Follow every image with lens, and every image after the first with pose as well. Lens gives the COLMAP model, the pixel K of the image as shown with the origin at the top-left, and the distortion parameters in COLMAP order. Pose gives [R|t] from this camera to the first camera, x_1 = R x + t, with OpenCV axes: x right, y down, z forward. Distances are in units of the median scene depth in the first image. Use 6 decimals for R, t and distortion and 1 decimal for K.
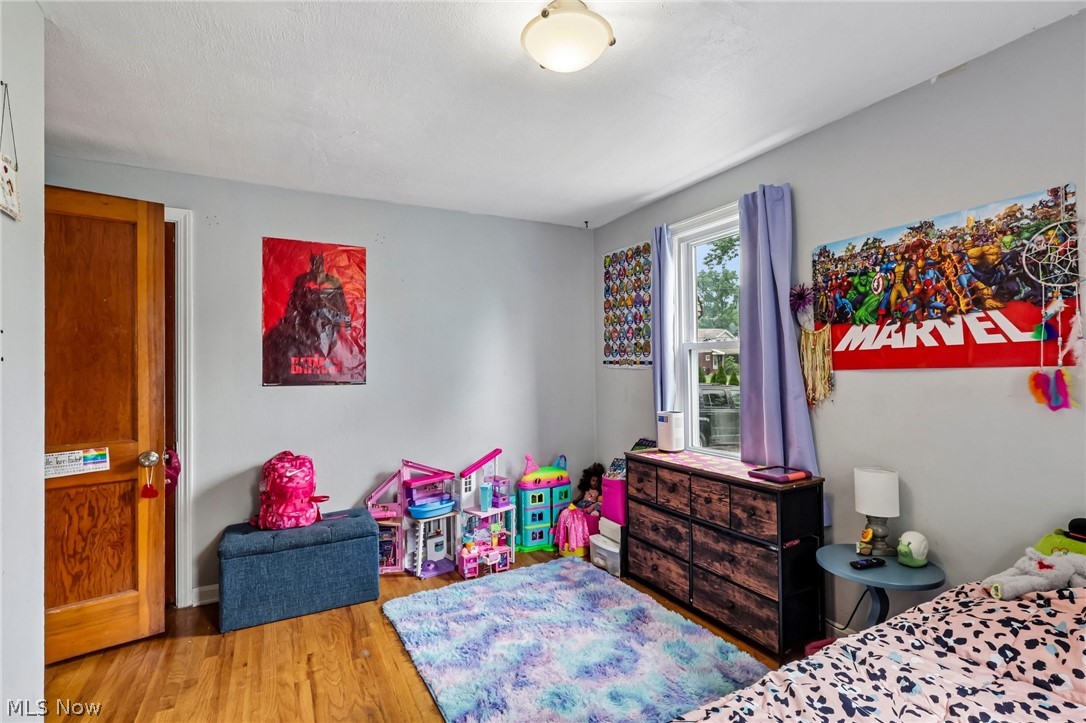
lens RADIAL K [[502.8, 0, 543.7], [0, 502.8, 363.8], [0, 0, 1]] dist [-0.001830, 0.001157]
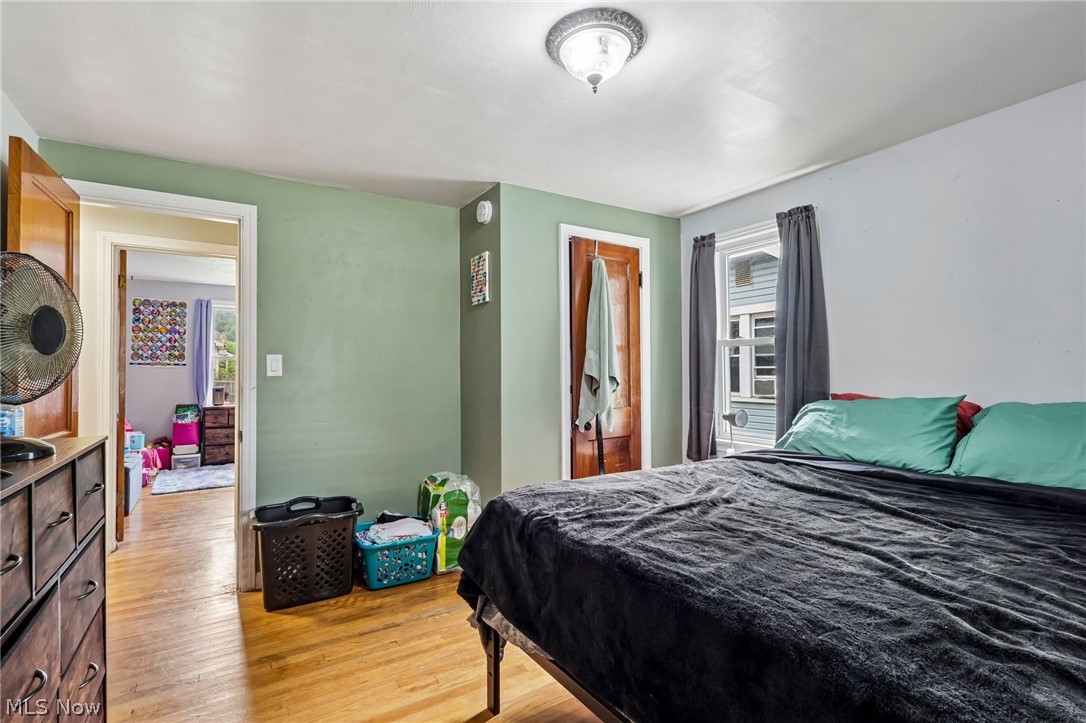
lens RADIAL K [[502.8, 0, 545.0], [0, 502.8, 362.0], [0, 0, 1]] dist [-0.001830, 0.001157]
pose [[-0.074122, 0.025303, 0.996928, -2.852024], [-0.008260, 0.999628, -0.025985, 0.041409], [-0.997215, -0.010161, -0.073885, -0.373031]]
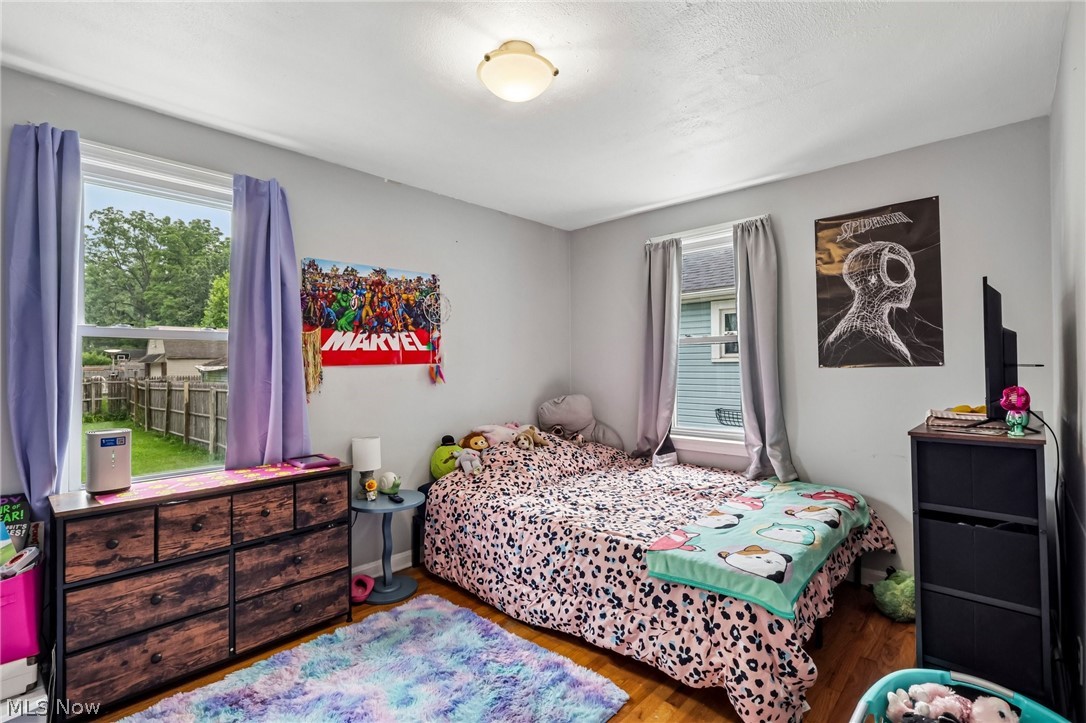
lens RADIAL K [[502.8, 0, 535.9], [0, 502.8, 360.8], [0, 0, 1]] dist [-0.001830, 0.001157]
pose [[-0.316838, 0.017650, 0.948315, -0.755085], [-0.000768, 0.999822, -0.018865, 0.023218], [-0.948479, -0.006706, -0.316768, 0.939449]]
